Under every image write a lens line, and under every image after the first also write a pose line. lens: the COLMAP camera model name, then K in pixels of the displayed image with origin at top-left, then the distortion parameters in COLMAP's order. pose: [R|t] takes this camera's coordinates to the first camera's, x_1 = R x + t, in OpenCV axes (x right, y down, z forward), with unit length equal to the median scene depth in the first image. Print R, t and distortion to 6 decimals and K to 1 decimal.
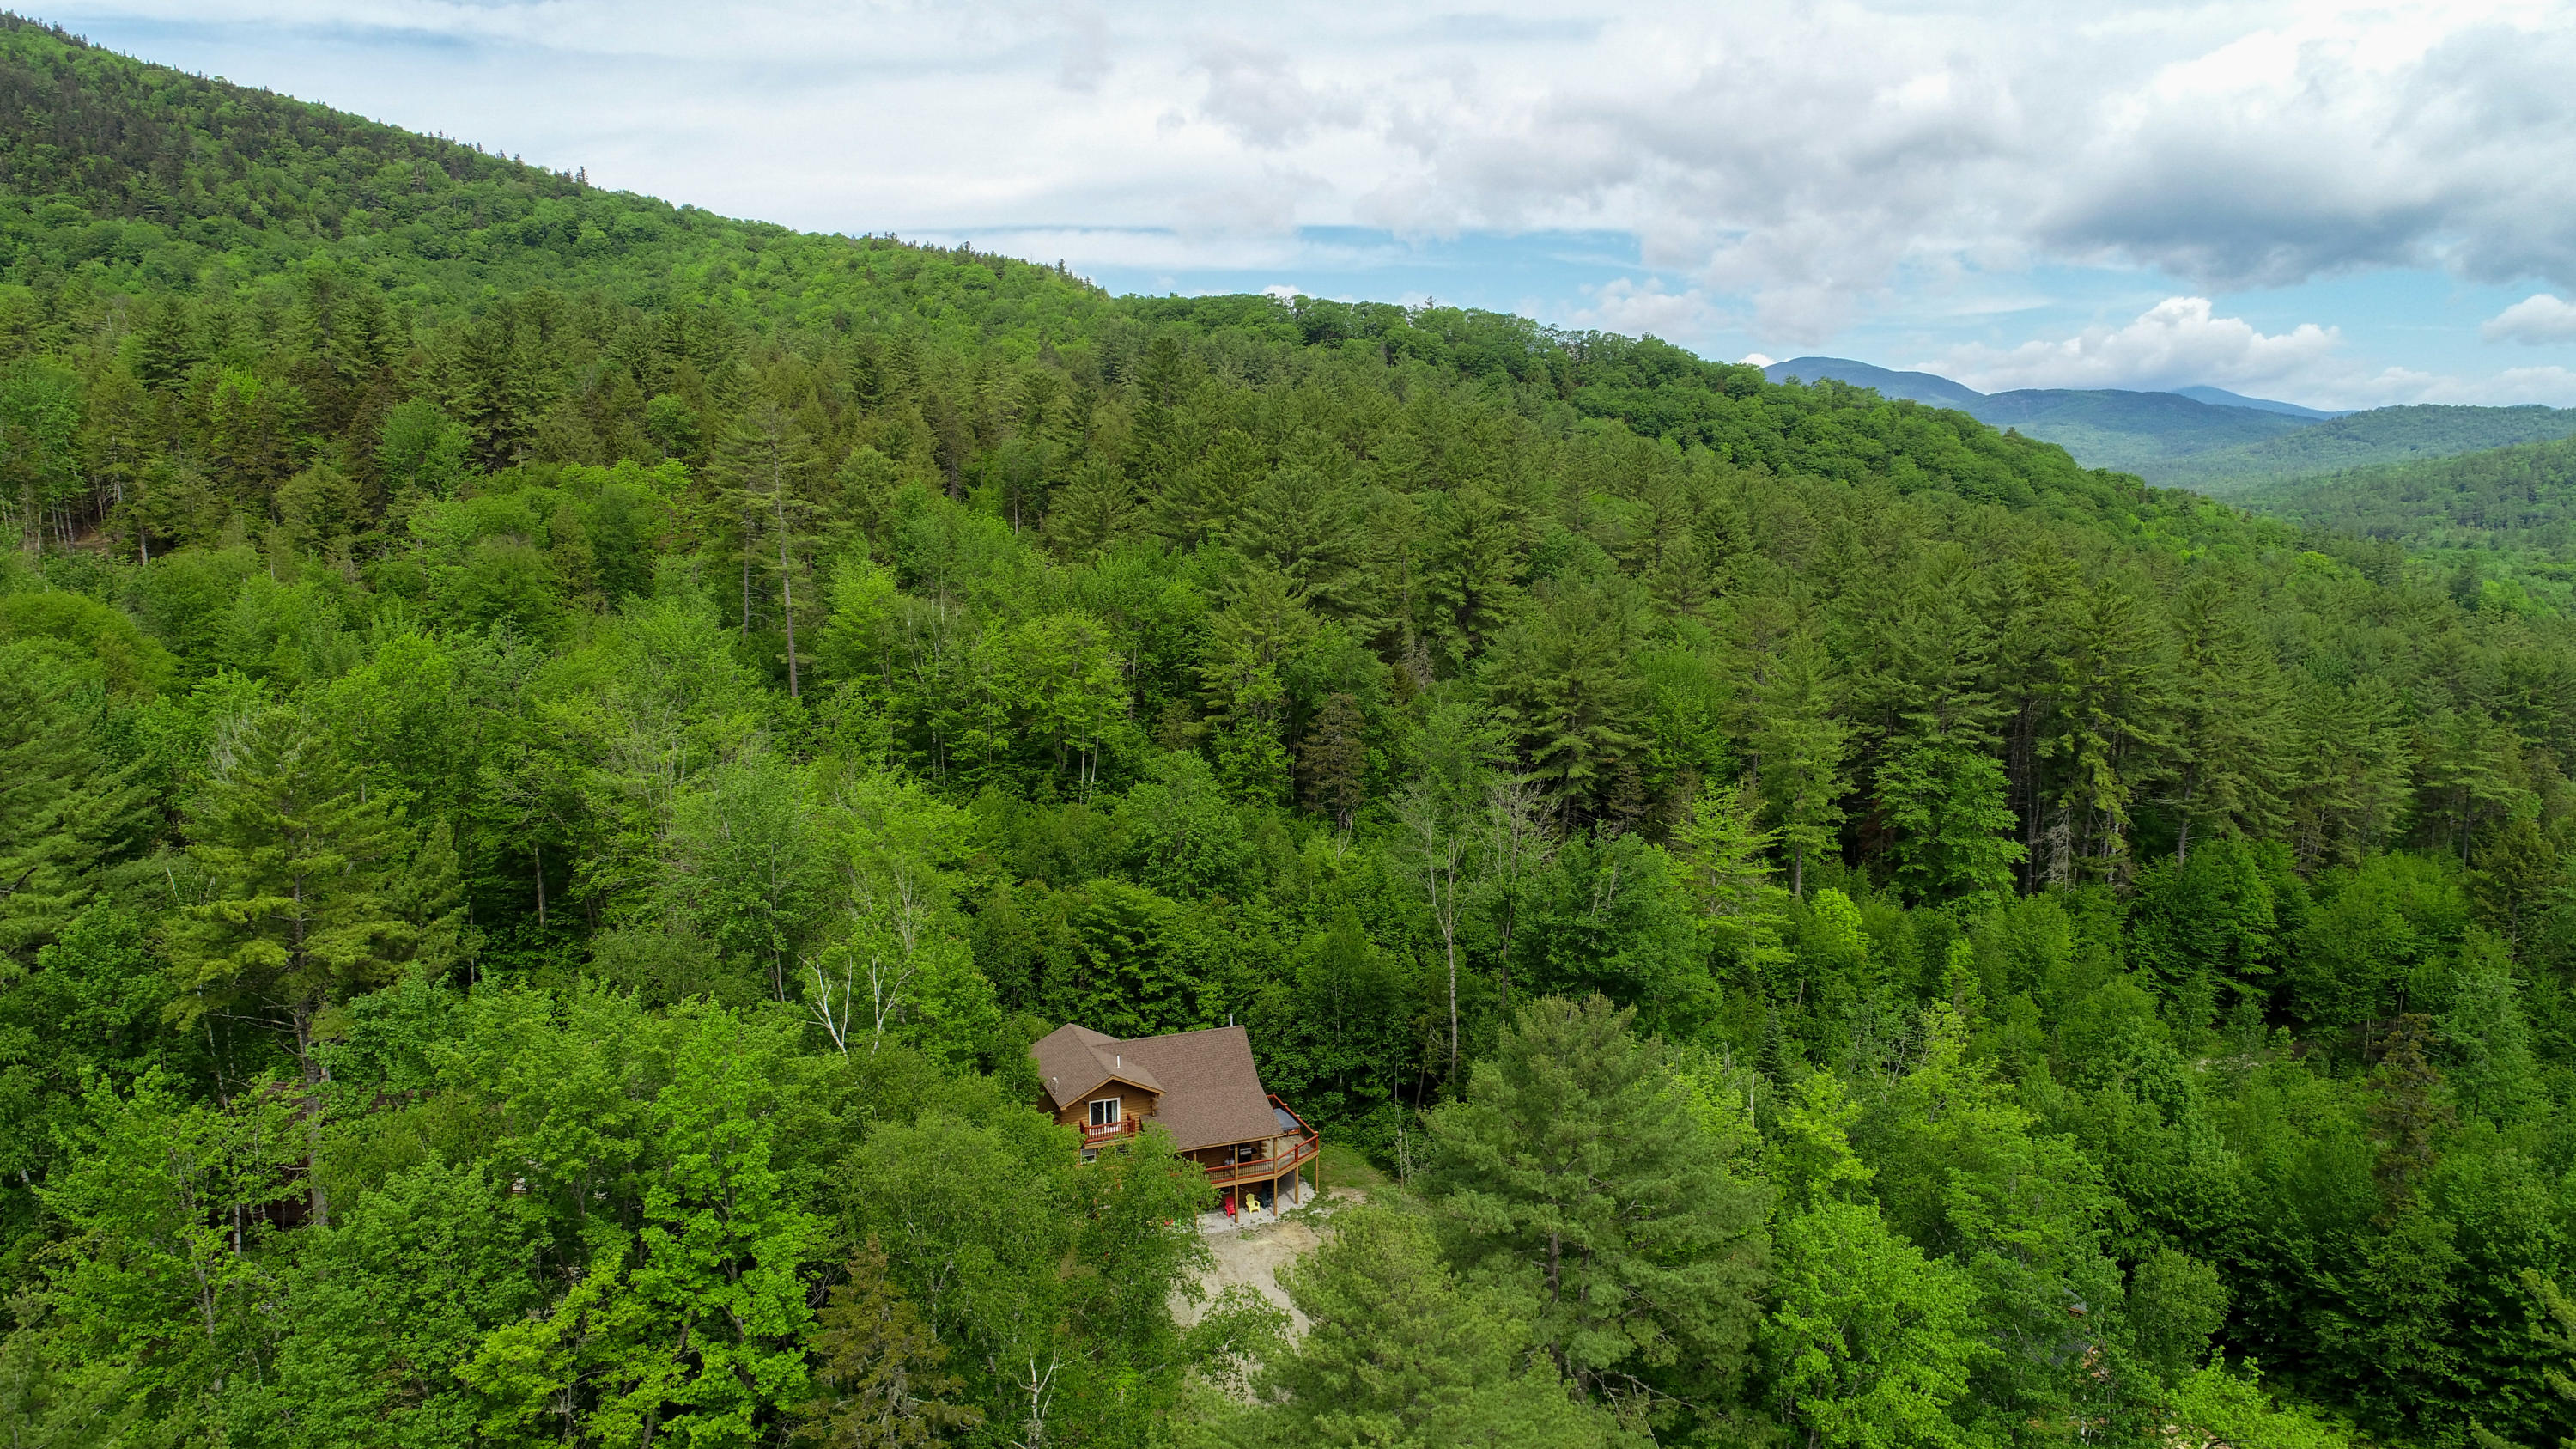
lens RADIAL K [[1716.5, 0, 1280.5], [0, 1716.5, 728.1], [0, 0, 1]] dist [-0.000239, -0.004899]
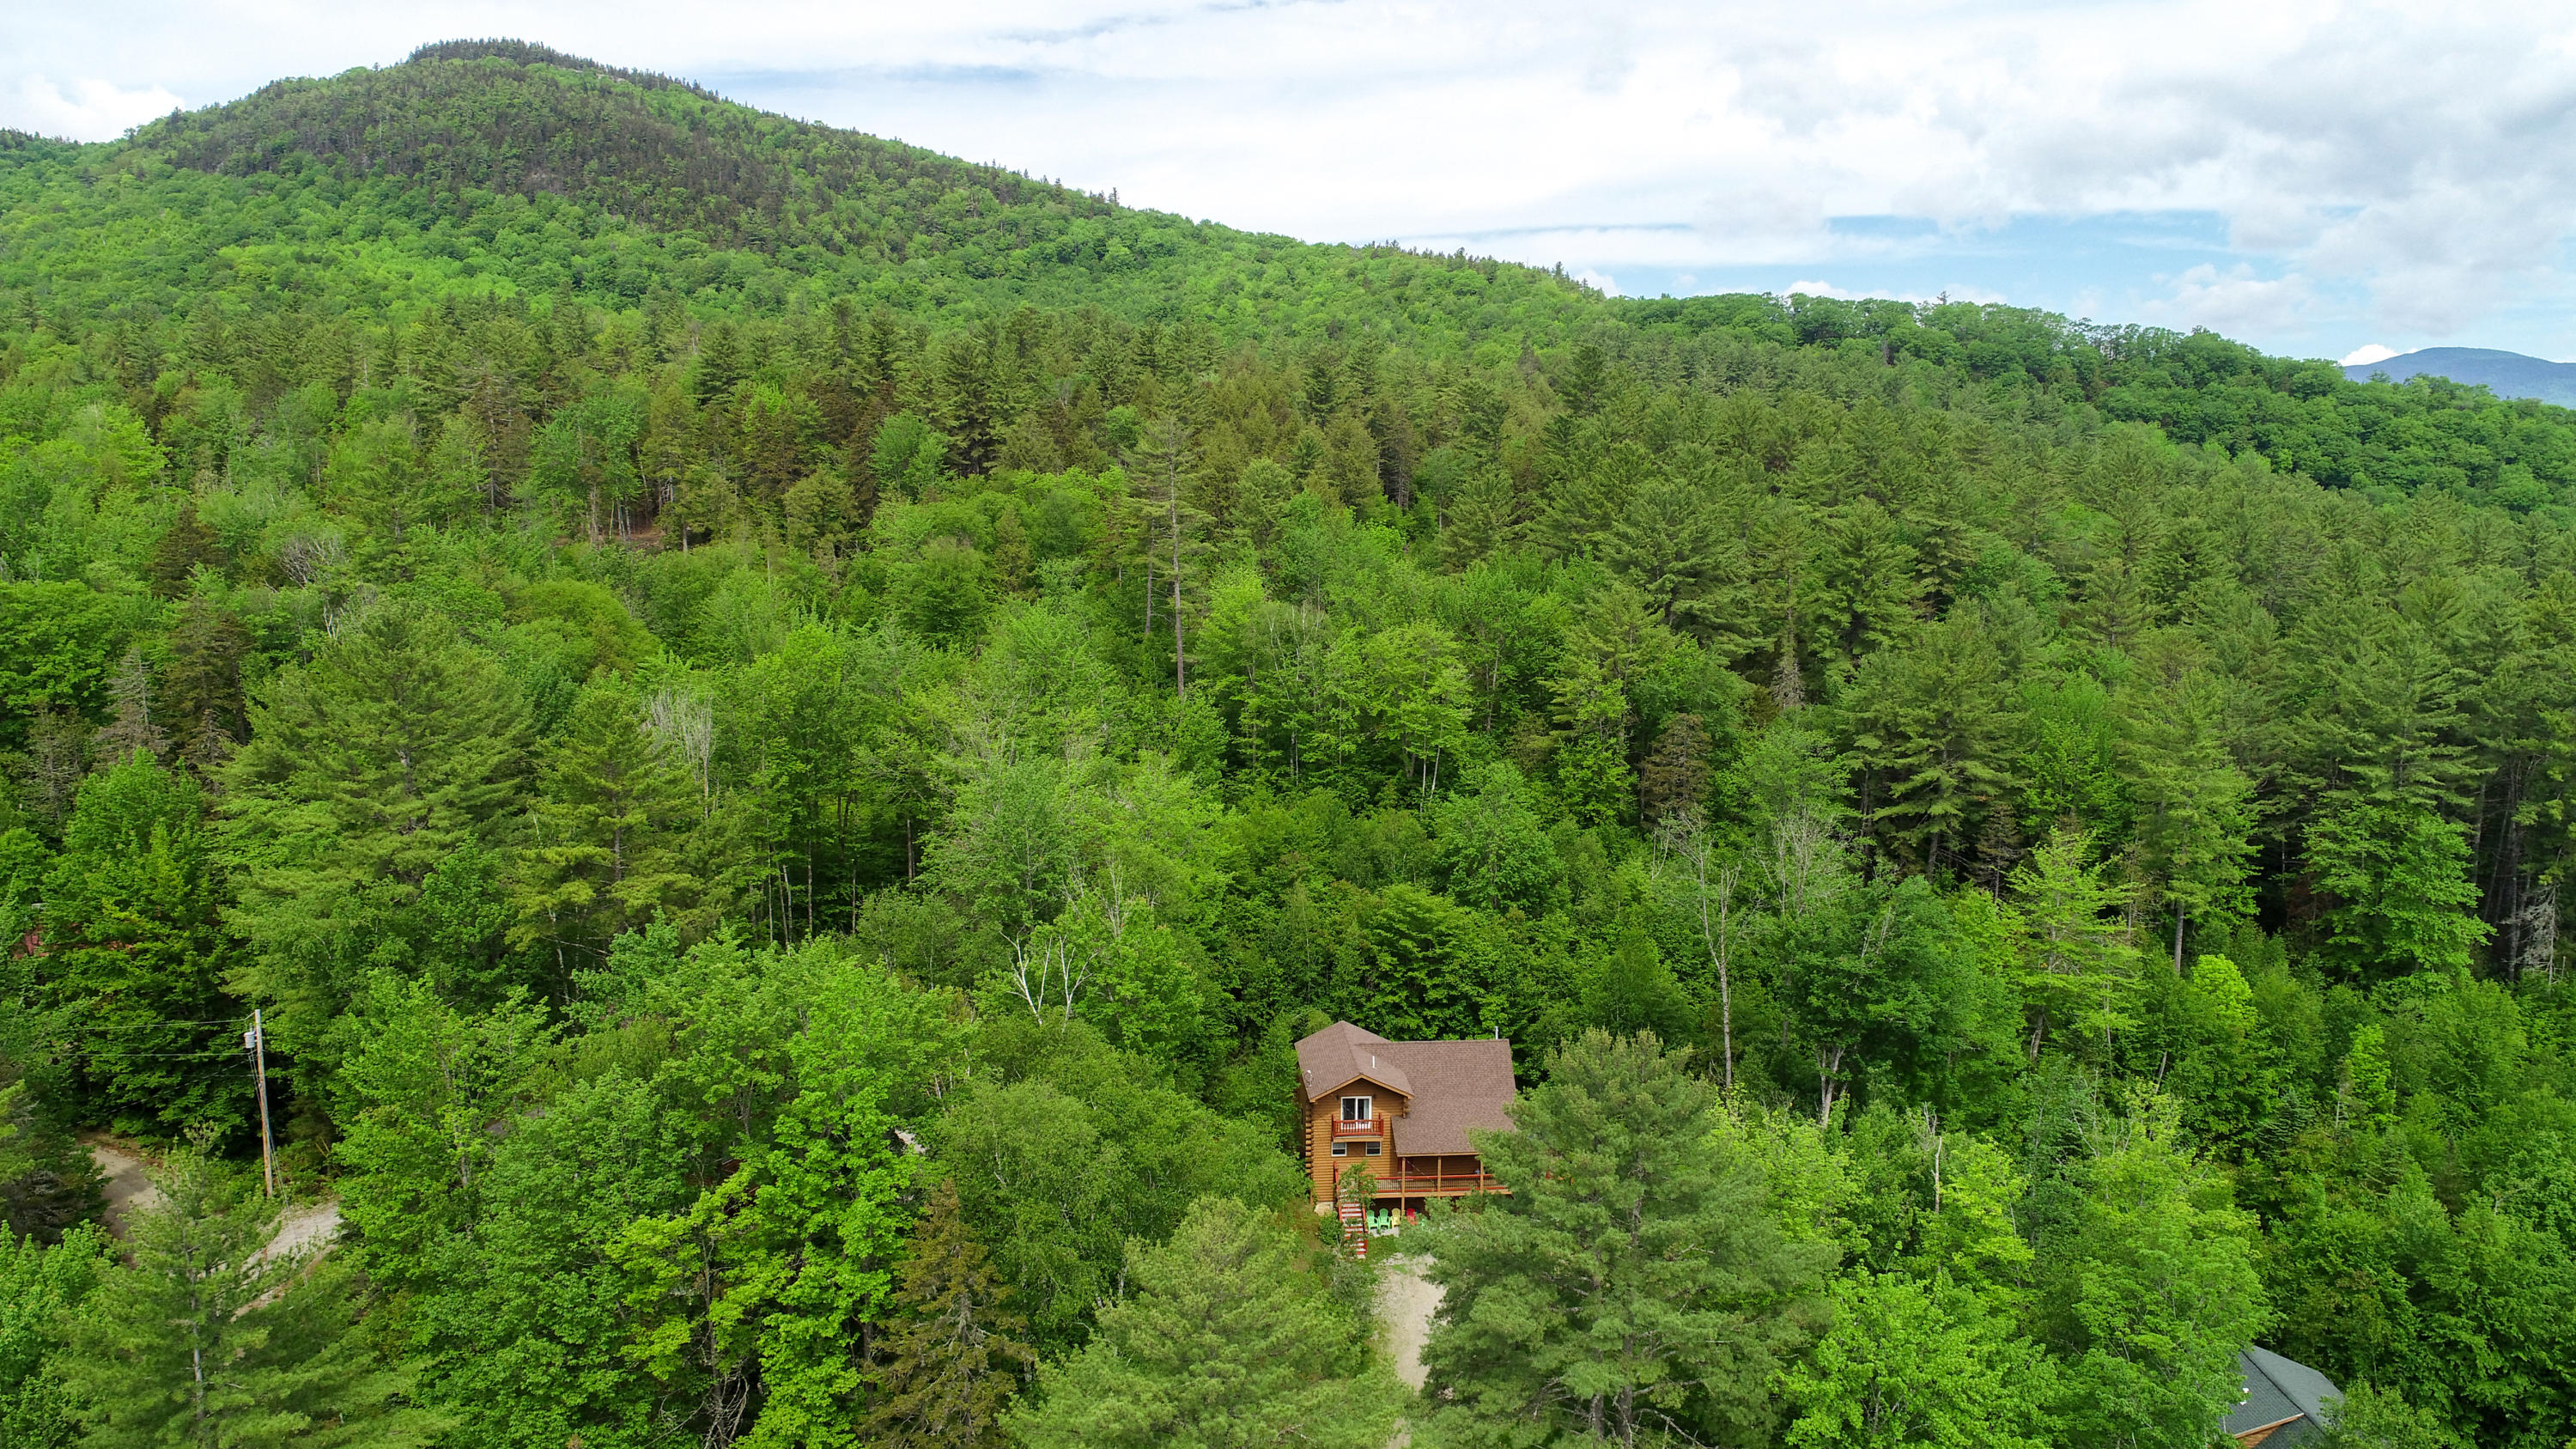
lens RADIAL K [[1727.5, 0, 1279.6], [0, 1727.5, 730.6], [0, 0, 1]] dist [-0.002069, 0.000217]
pose [[0.958075, 0.047954, -0.282475, 0.090763], [-0.048175, 0.998820, 0.006169, -0.005637], [0.282438, 0.007698, 0.959255, -0.009961]]
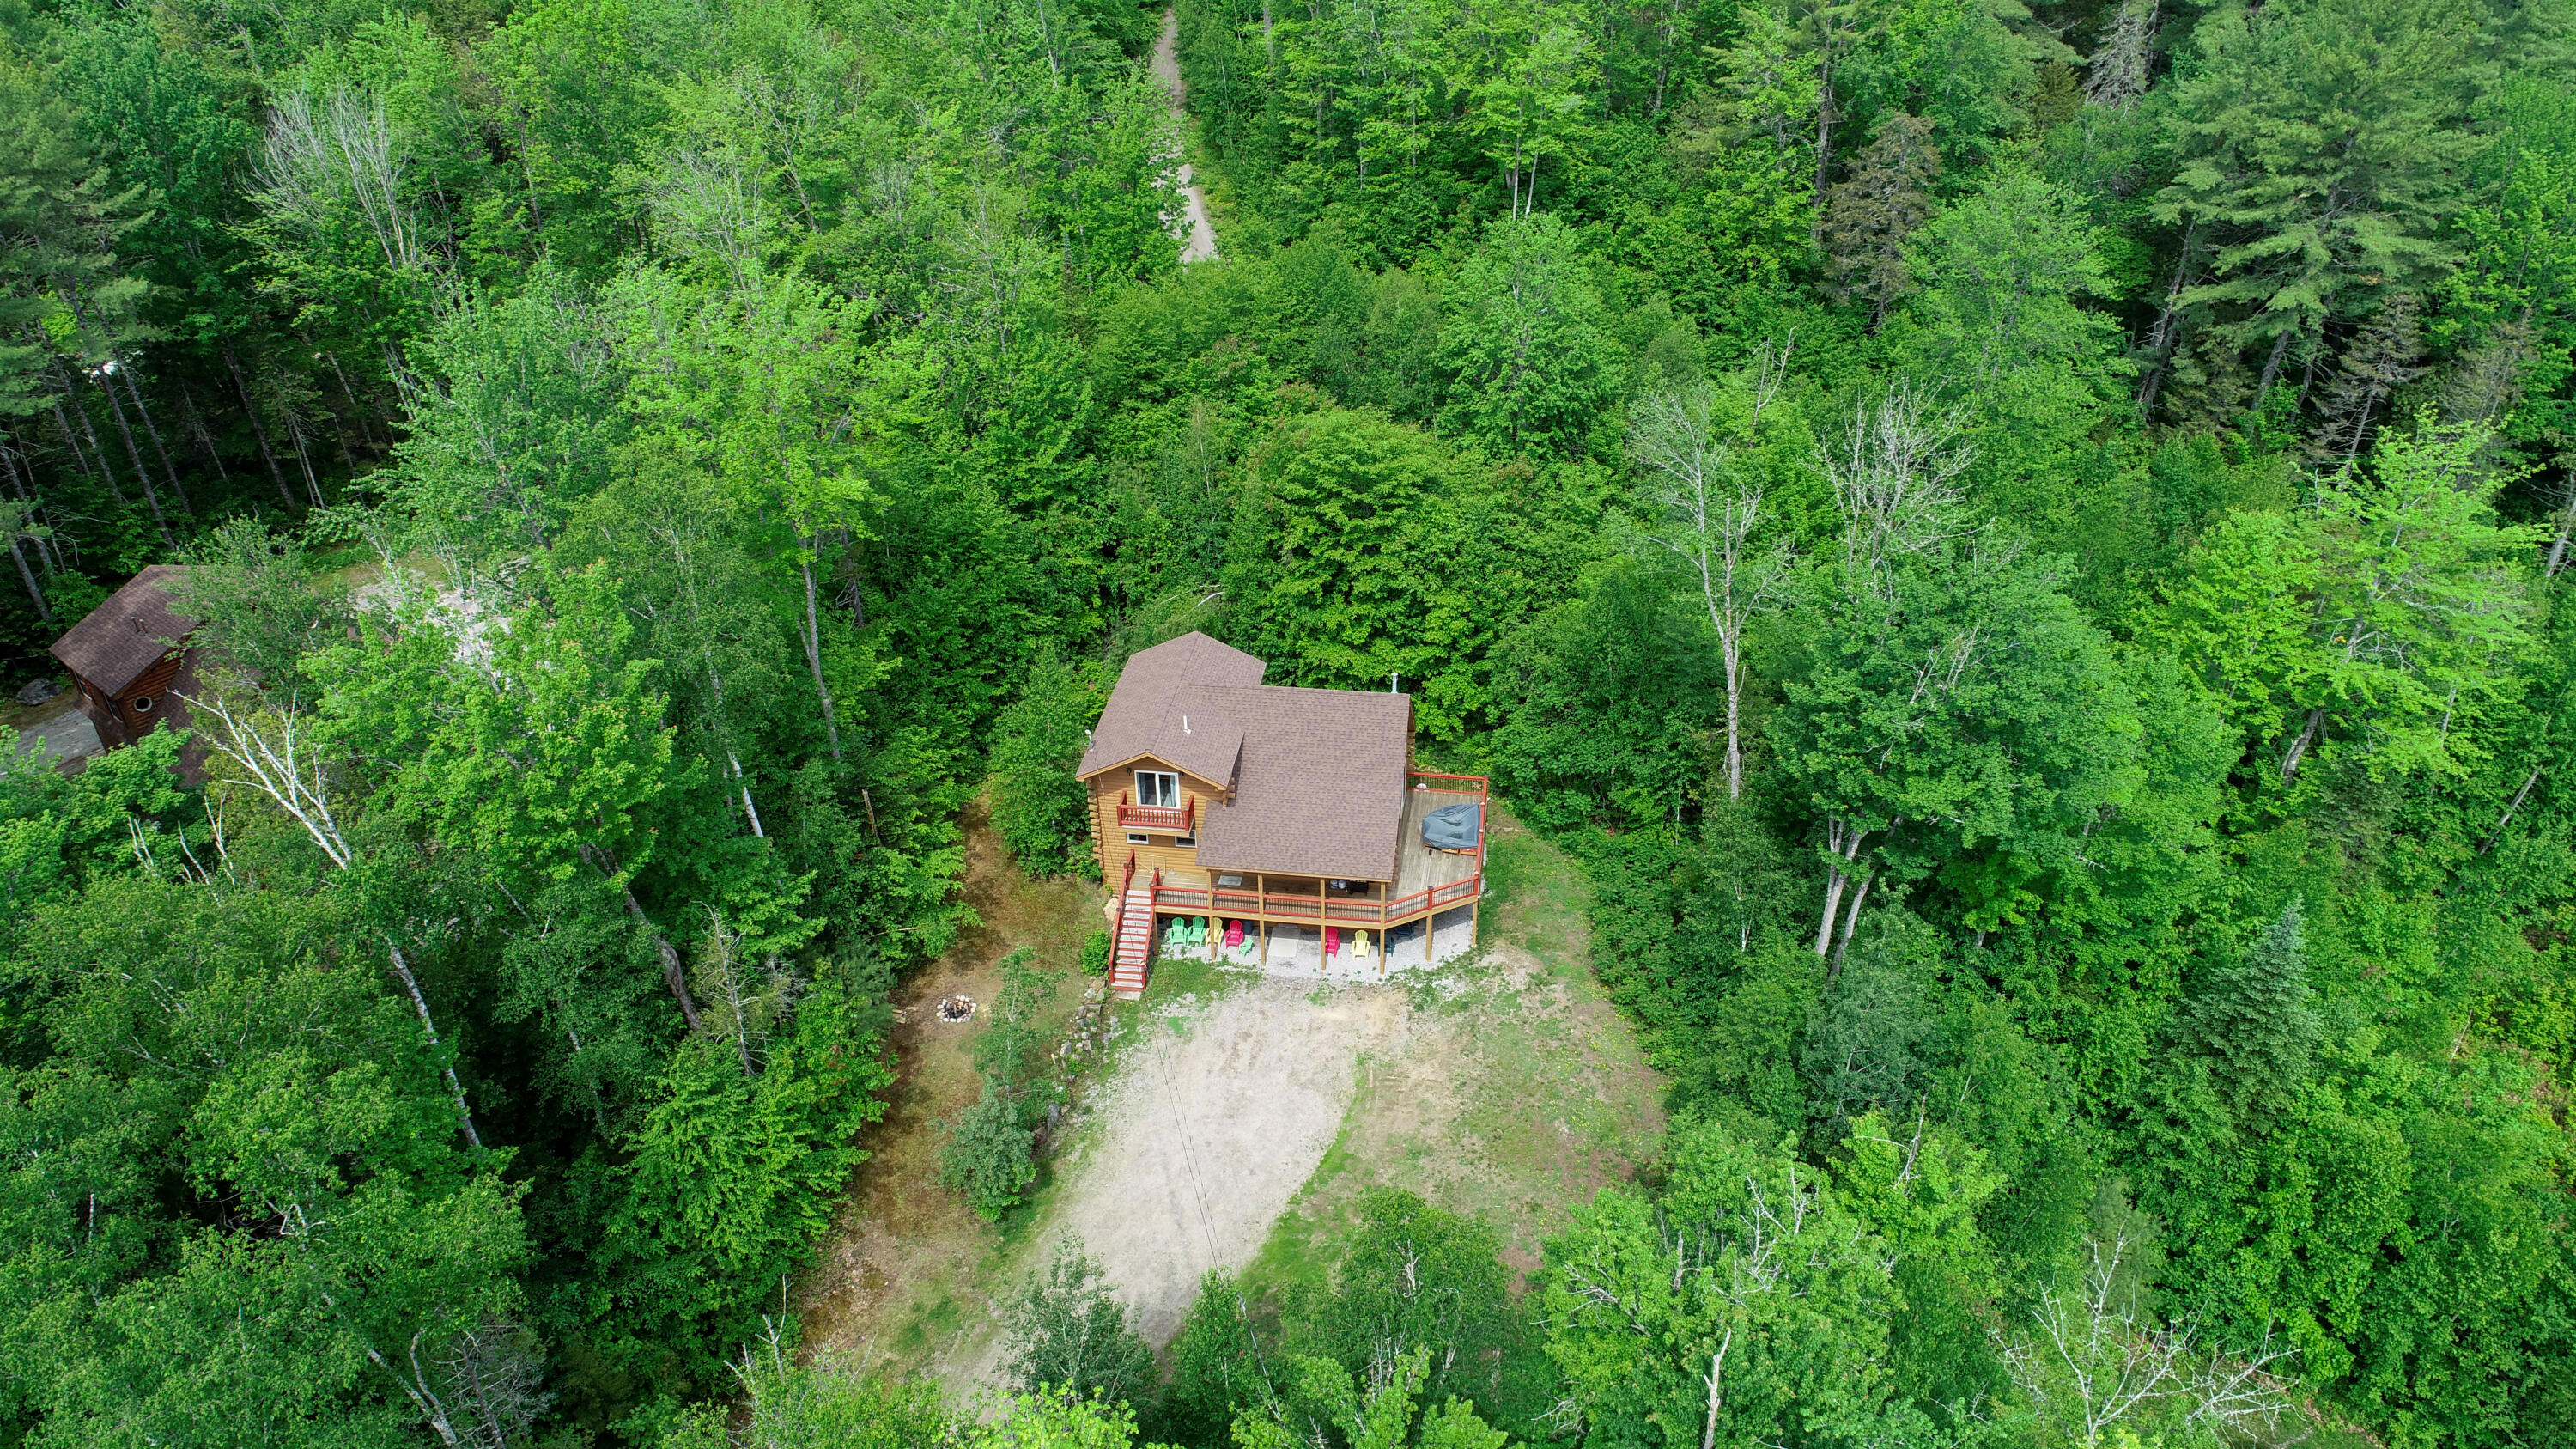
lens RADIAL K [[1716.5, 0, 1280.5], [0, 1716.5, 728.1], [0, 0, 1]] dist [-0.000239, -0.004899]
pose [[0.866451, 0.250027, -0.432146, 0.162423], [-0.054294, 0.907622, 0.416263, -0.065482], [0.496301, -0.337209, 0.799985, 0.307196]]
